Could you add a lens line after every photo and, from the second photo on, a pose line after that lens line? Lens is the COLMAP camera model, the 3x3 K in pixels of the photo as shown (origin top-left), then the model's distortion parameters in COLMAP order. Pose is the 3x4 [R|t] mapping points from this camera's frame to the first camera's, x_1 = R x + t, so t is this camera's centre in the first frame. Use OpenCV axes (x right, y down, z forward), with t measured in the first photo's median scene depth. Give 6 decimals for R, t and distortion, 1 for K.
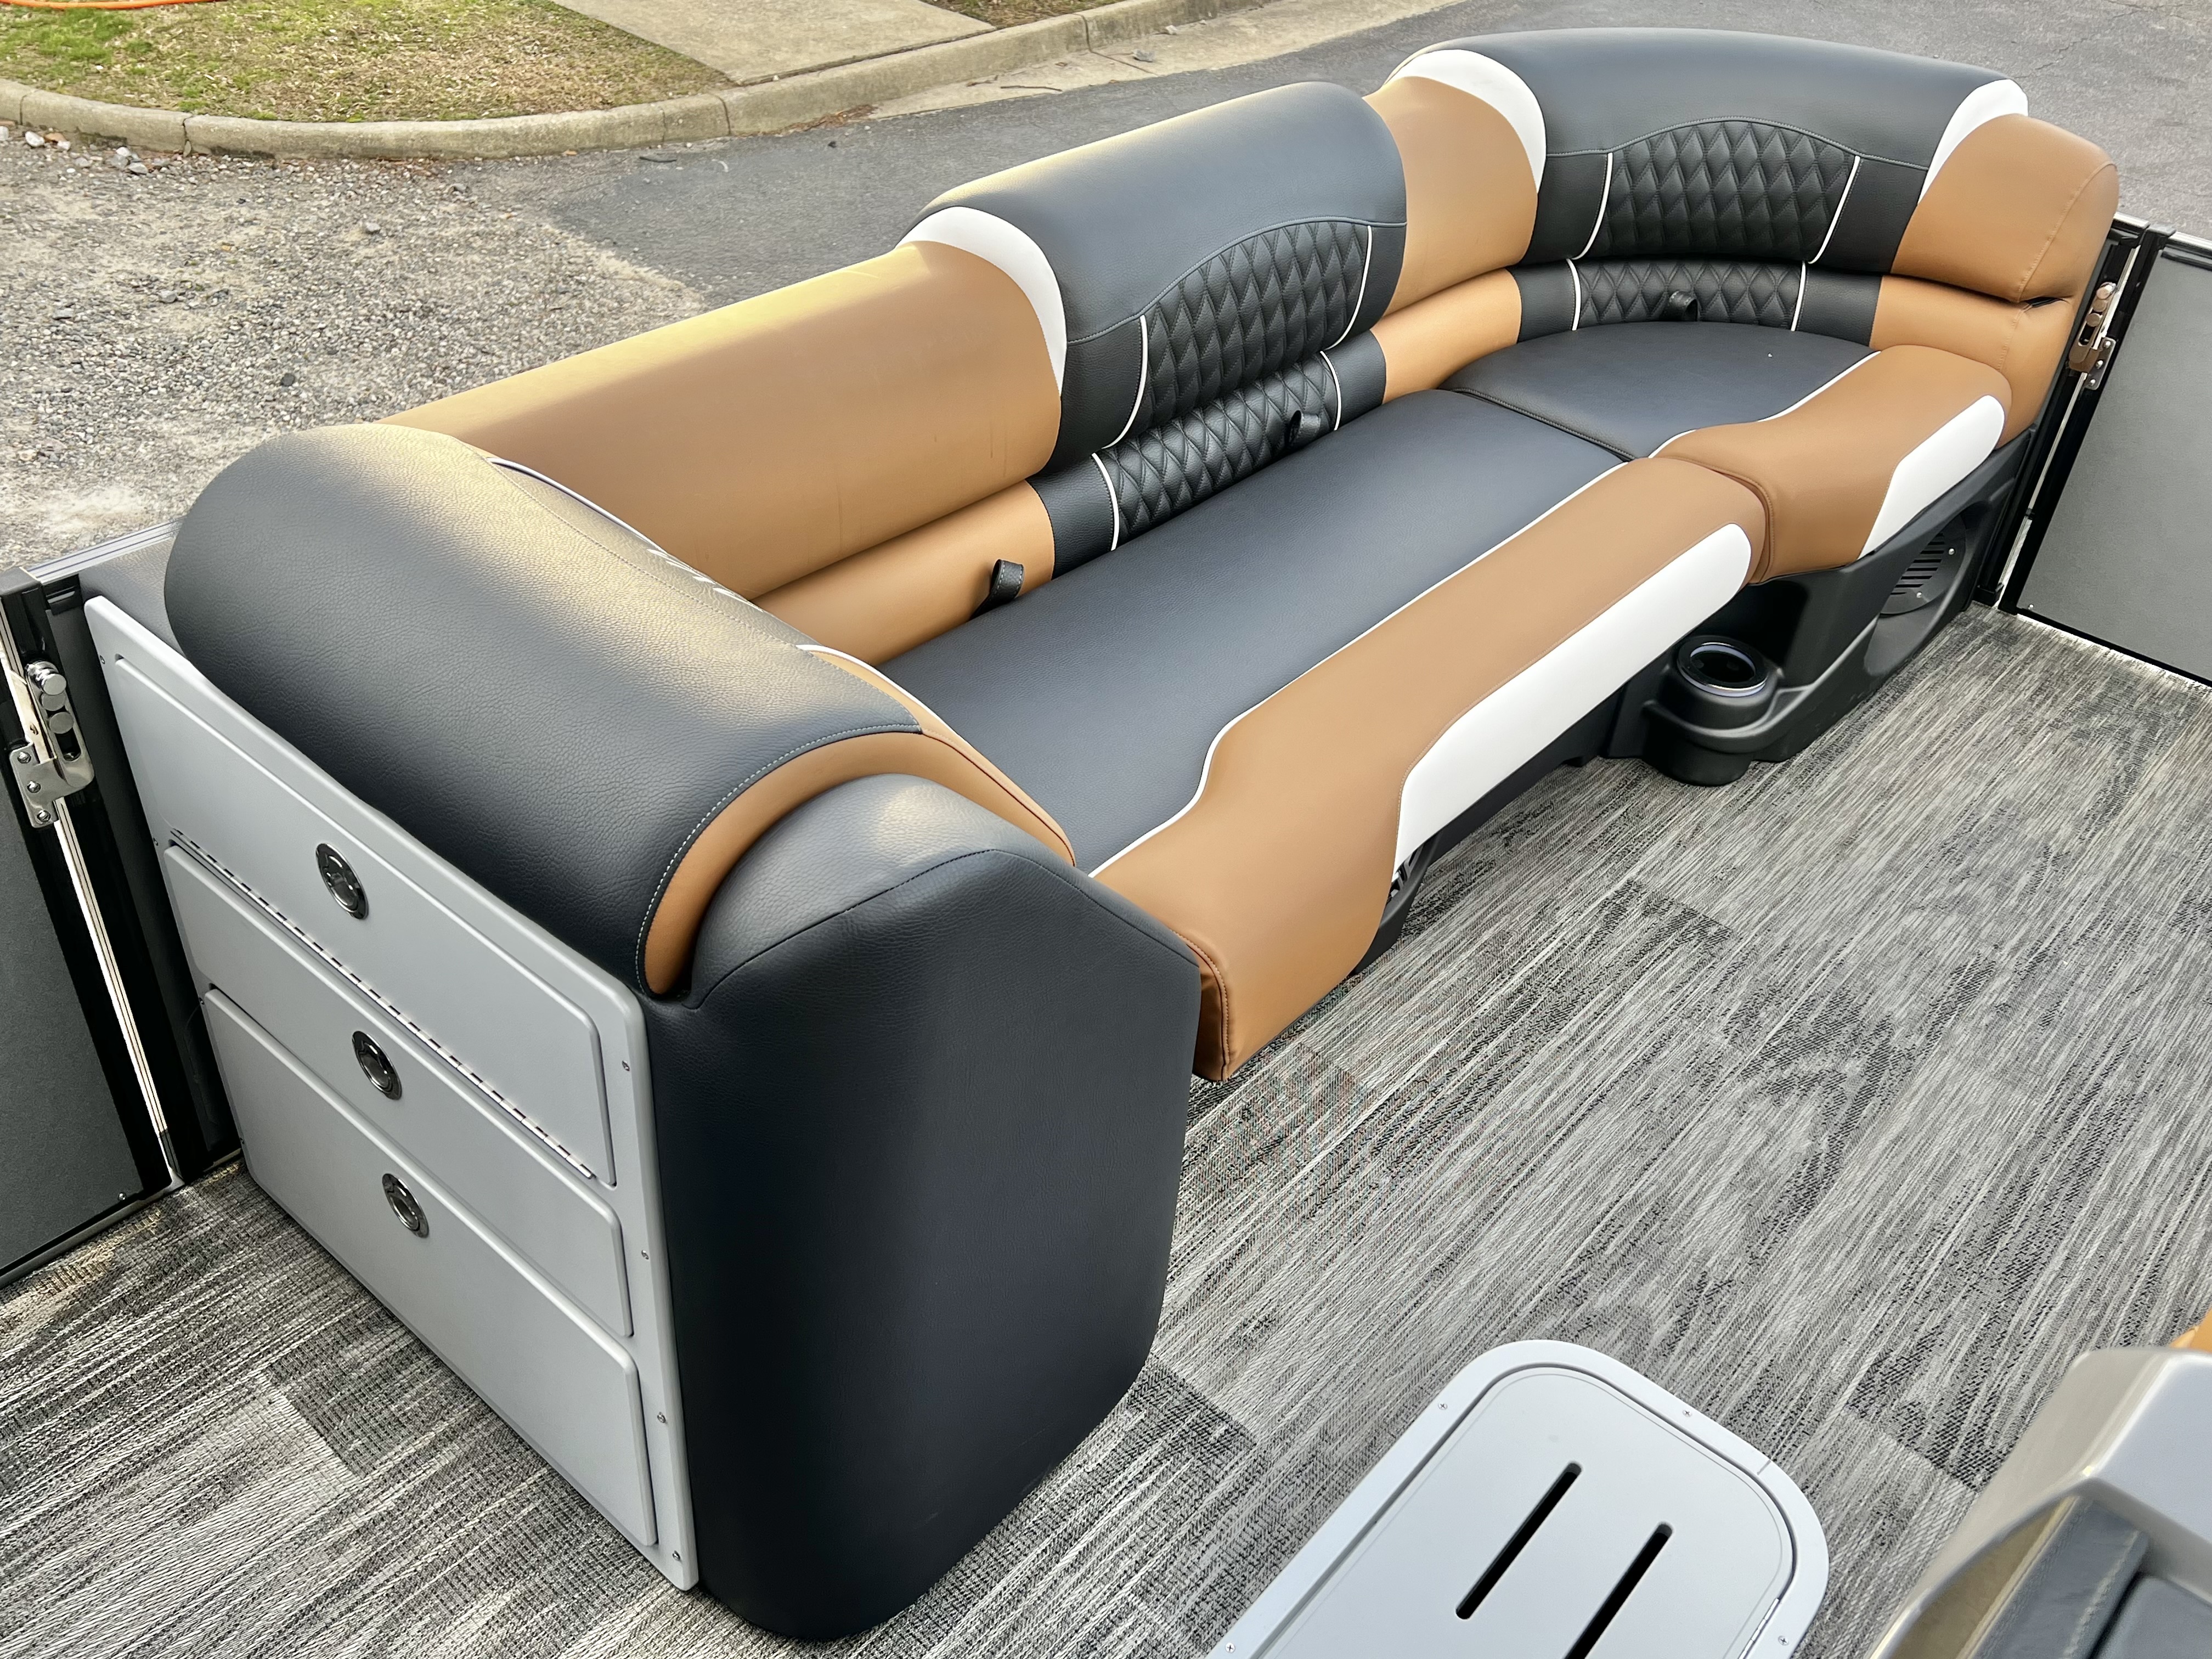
lens RADIAL K [[1937.7, 0, 1129.2], [0, 1937.7, 837.5], [0, 0, 1]] dist [0.057498, -0.057041]
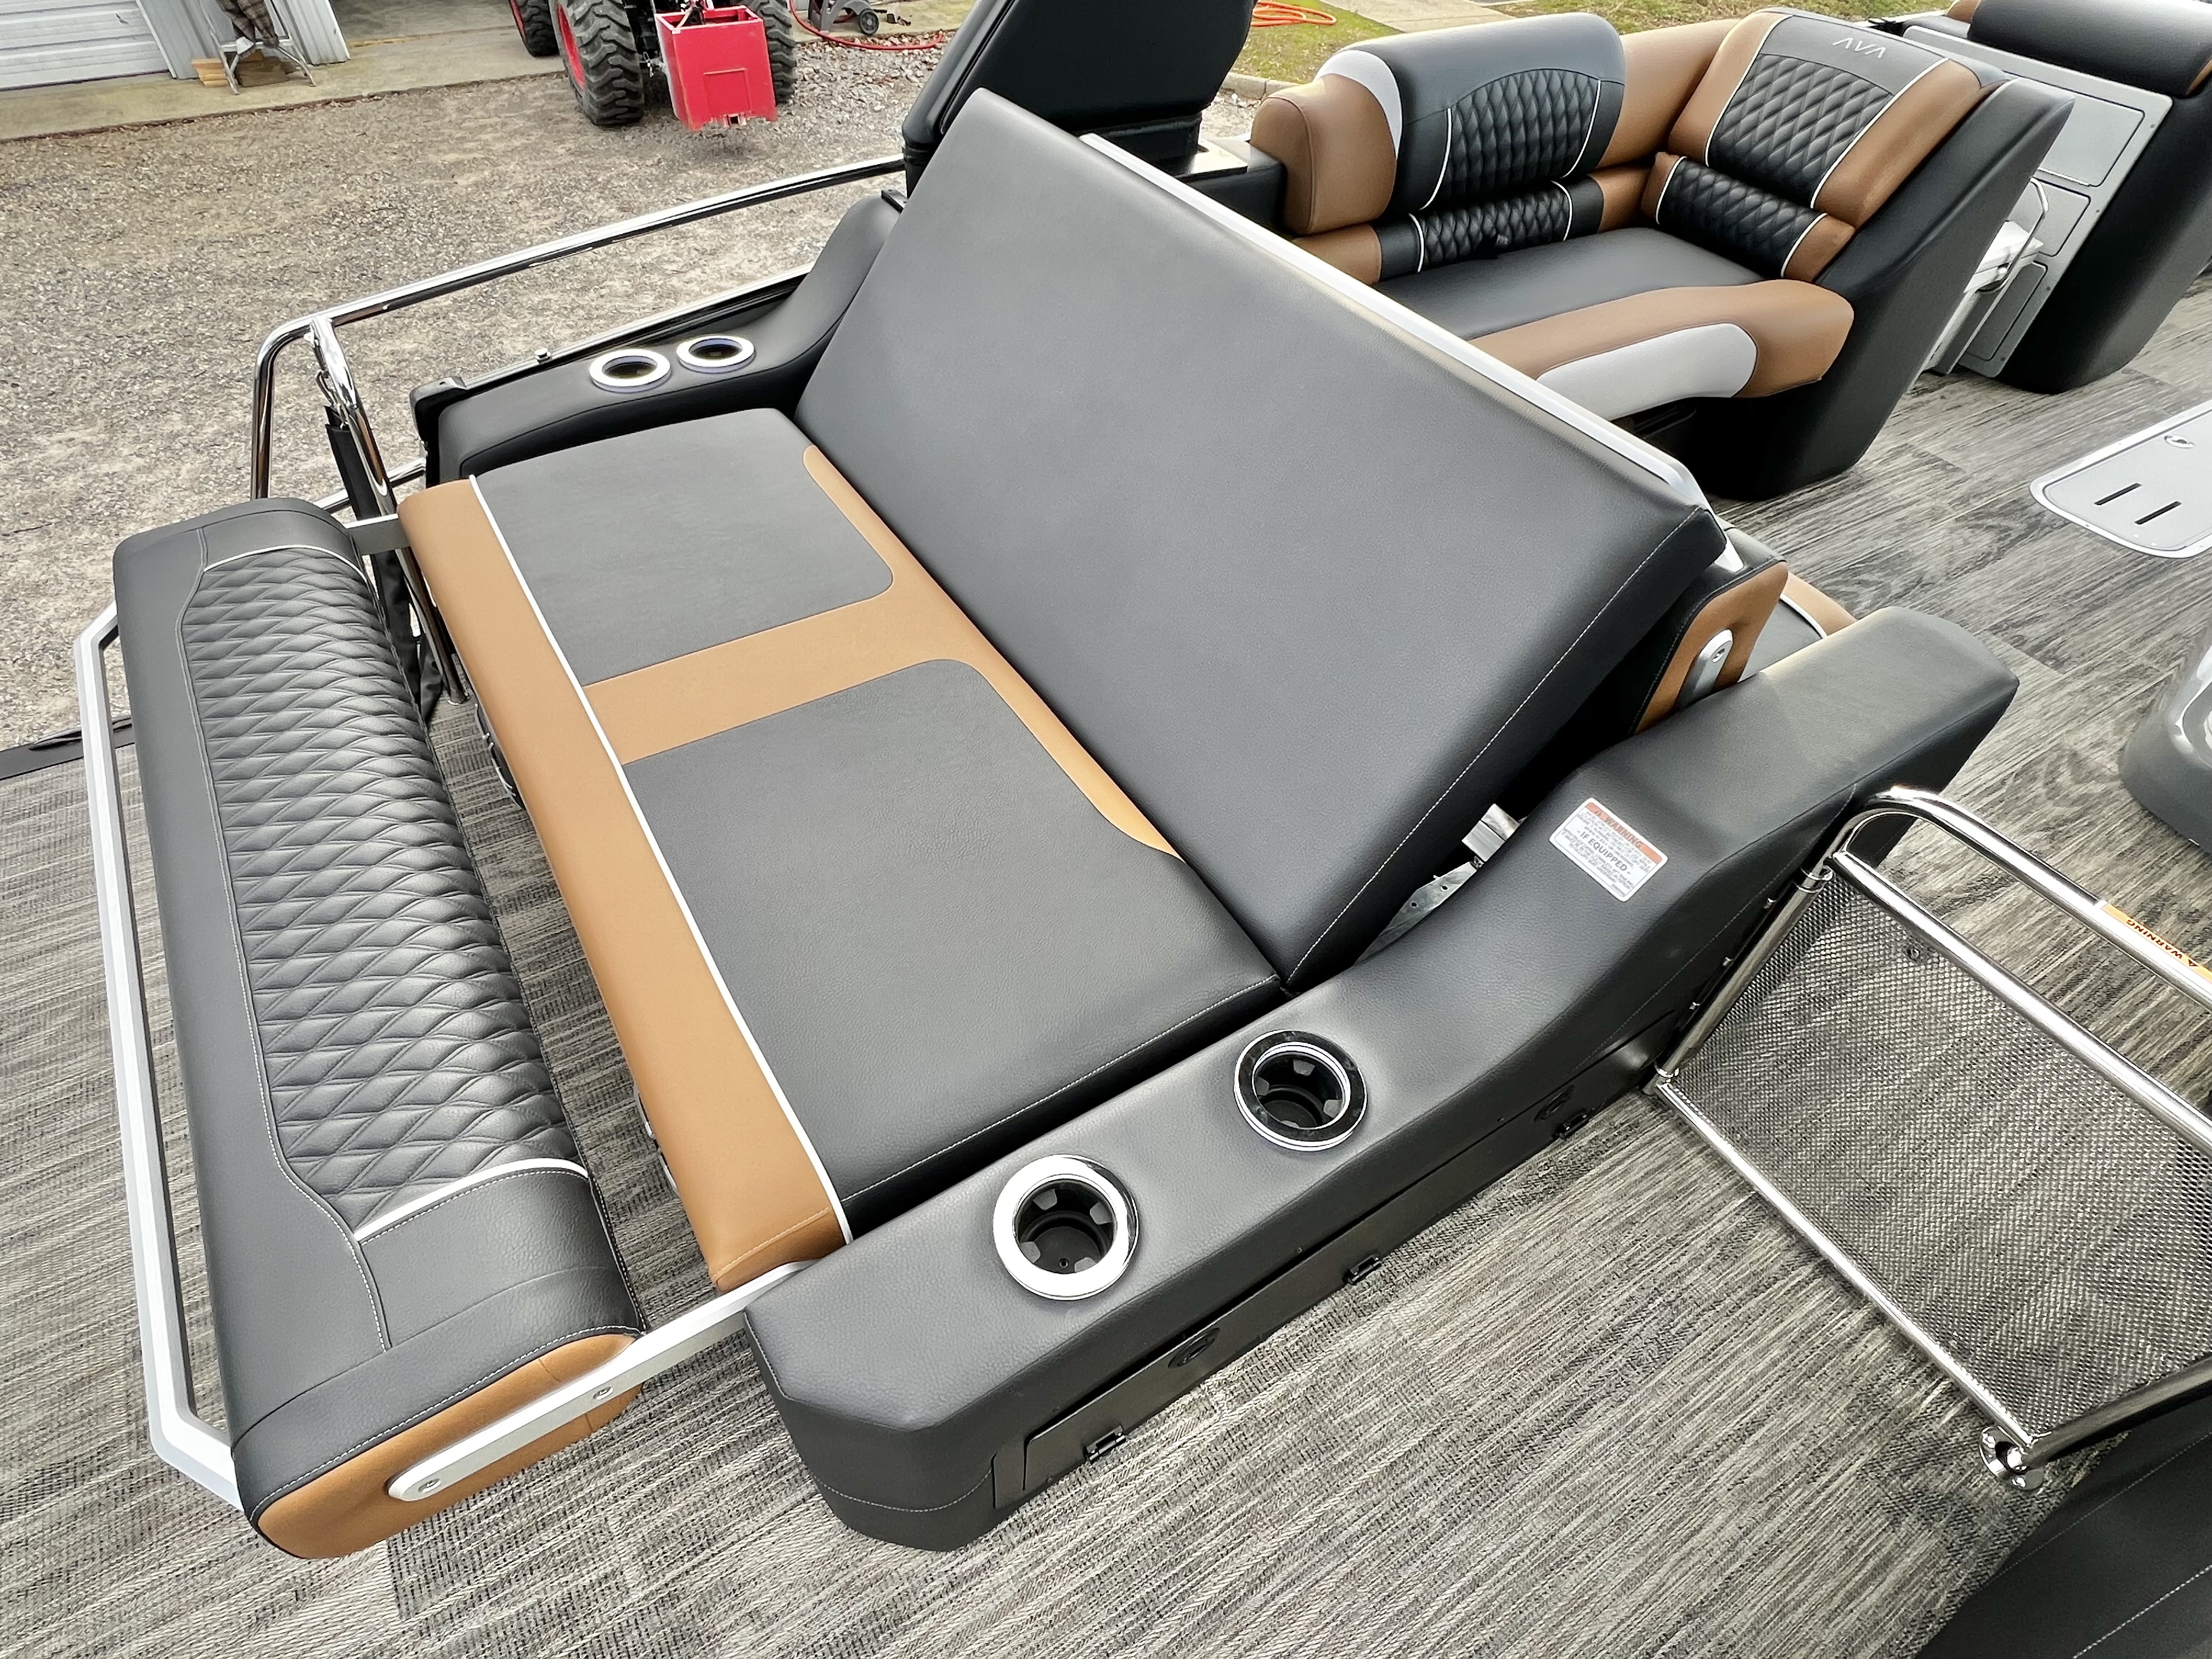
lens RADIAL K [[1152.3, 0, 1095.9], [0, 1152.3, 837.3], [0, 0, 1]] dist [-0.000972, -0.000450]
pose [[0.950099, 0.207554, -0.232881, -0.820875], [-0.170156, 0.970508, 0.170765, 0.831621], [0.261456, -0.122617, 0.957395, -1.046155]]
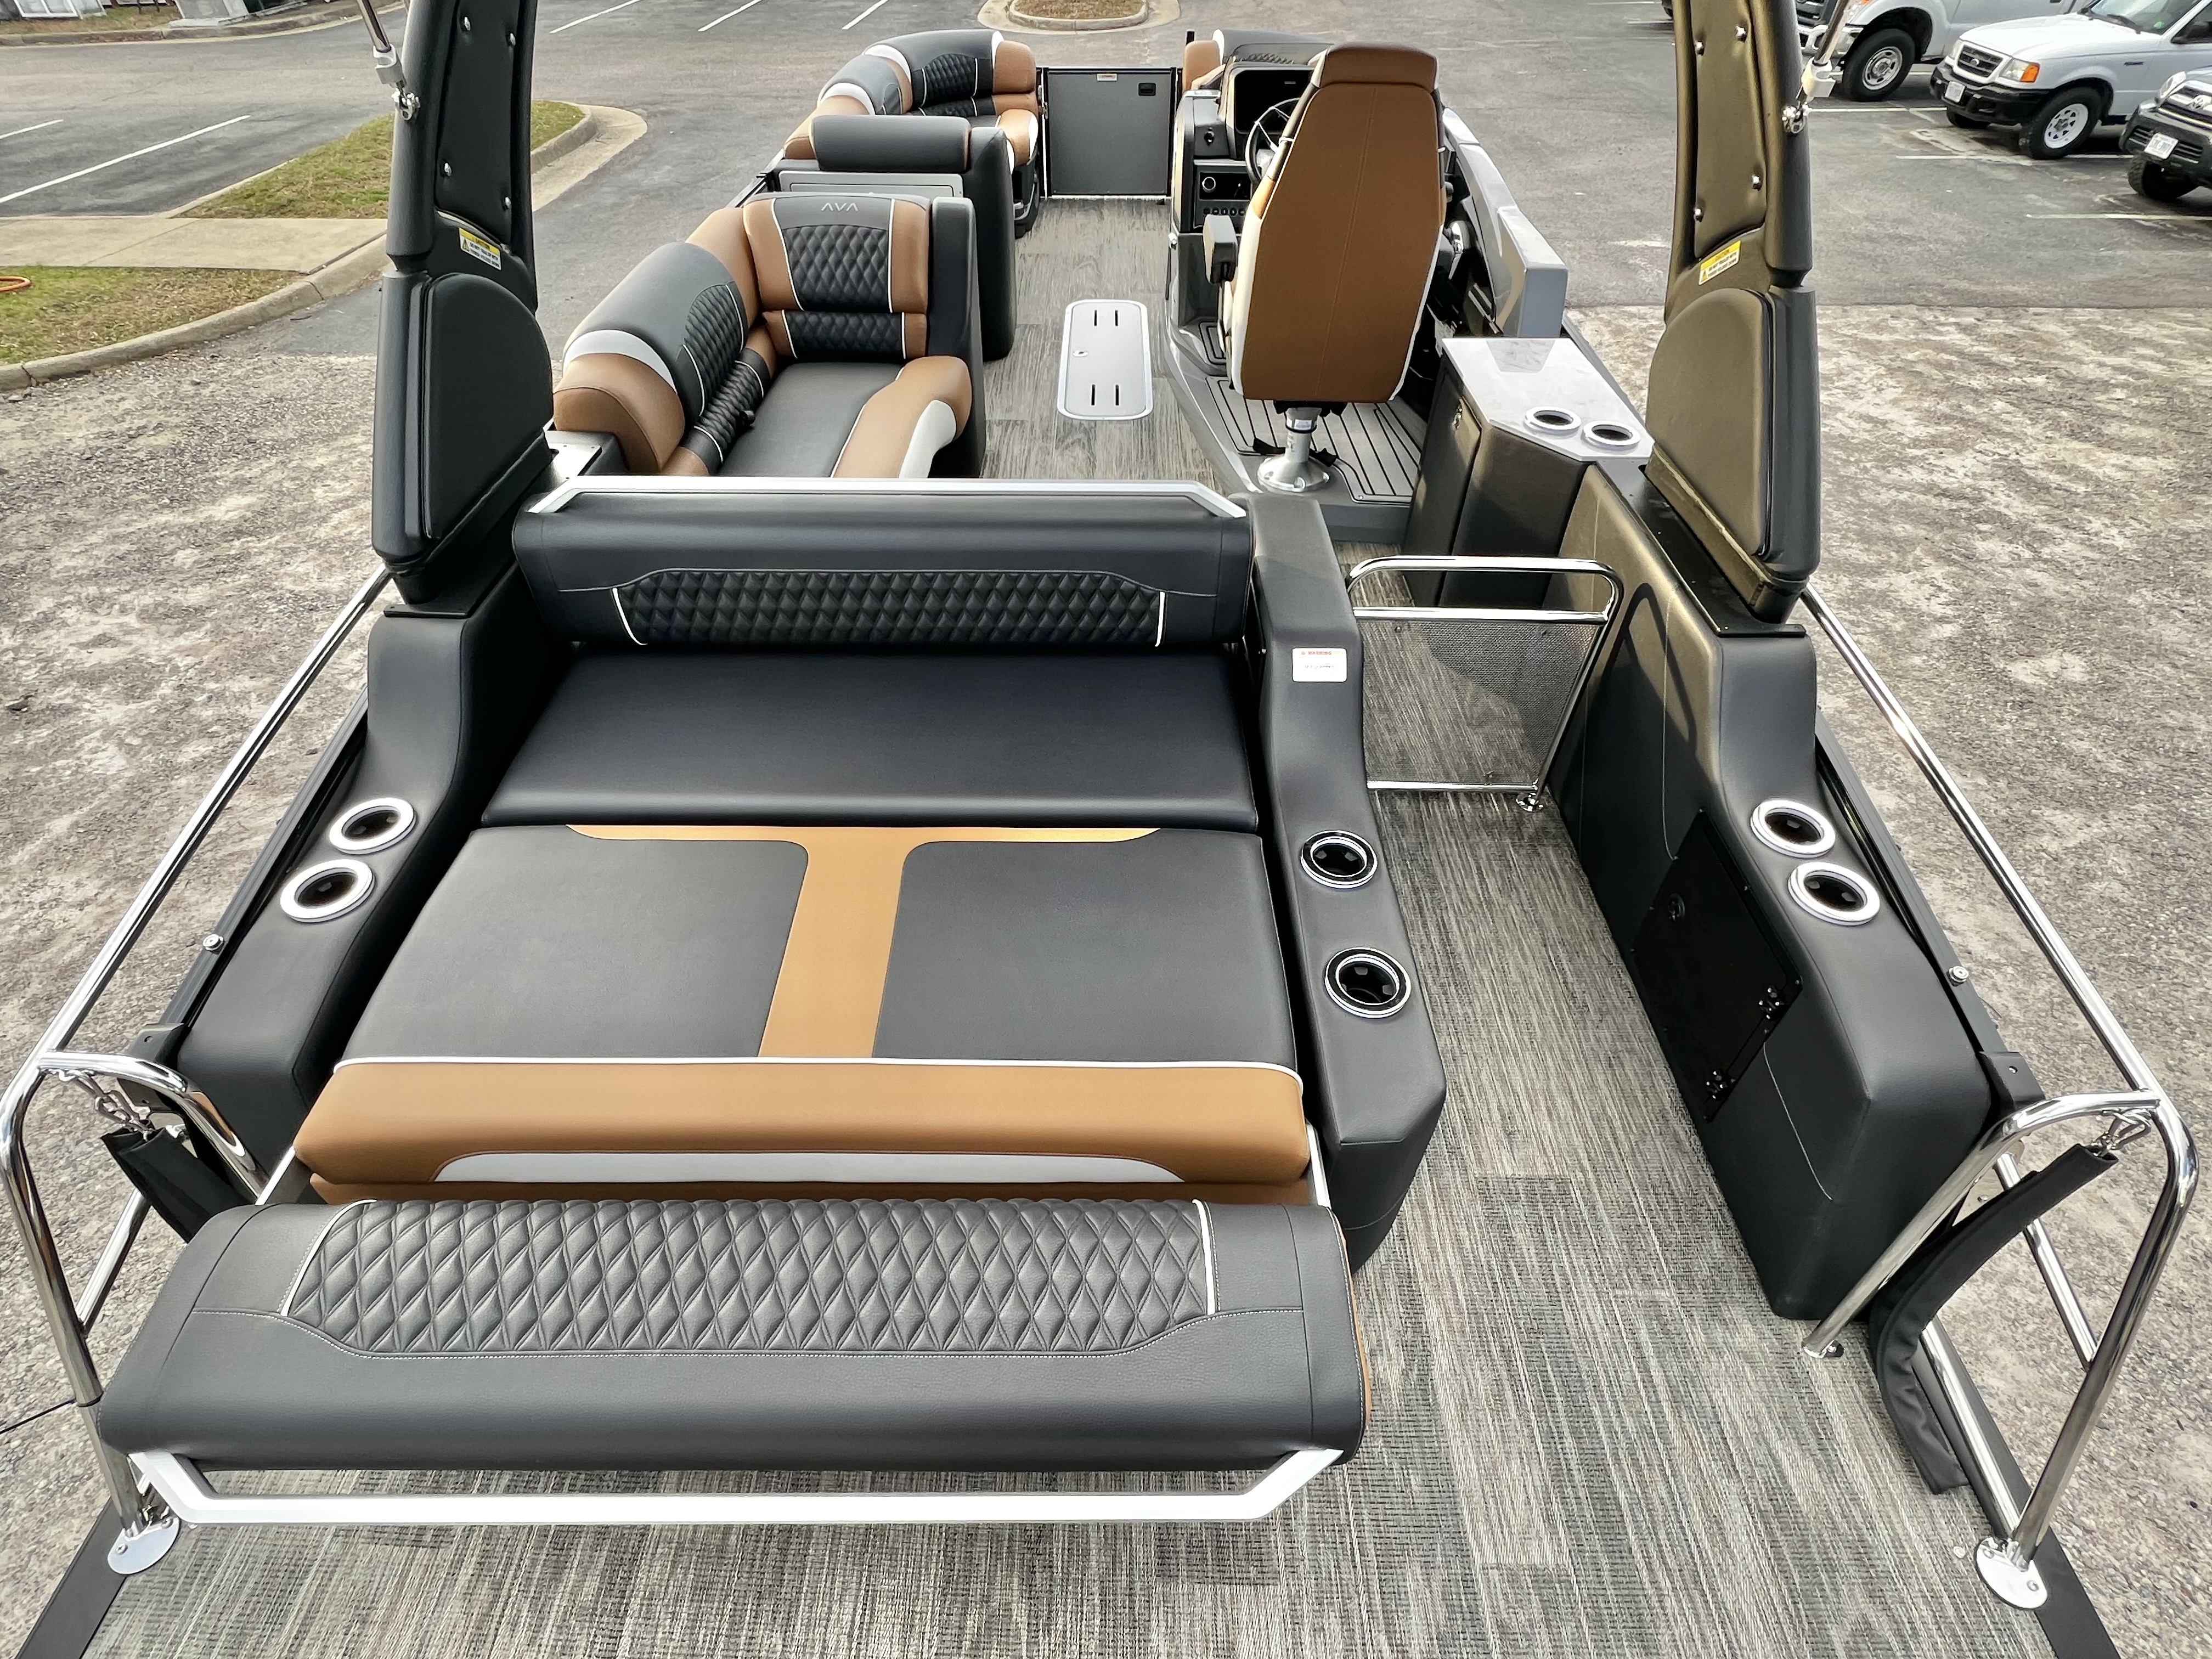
lens RADIAL K [[1070.1, 0, 1097.0], [0, 1070.1, 835.4], [0, 0, 1]] dist [0.001177, 0.000137]
pose [[0.769859, -0.490535, 0.408280, -1.306538], [0.428024, 0.871365, 0.239829, 0.714291], [-0.473405, -0.009880, 0.880789, -1.193608]]
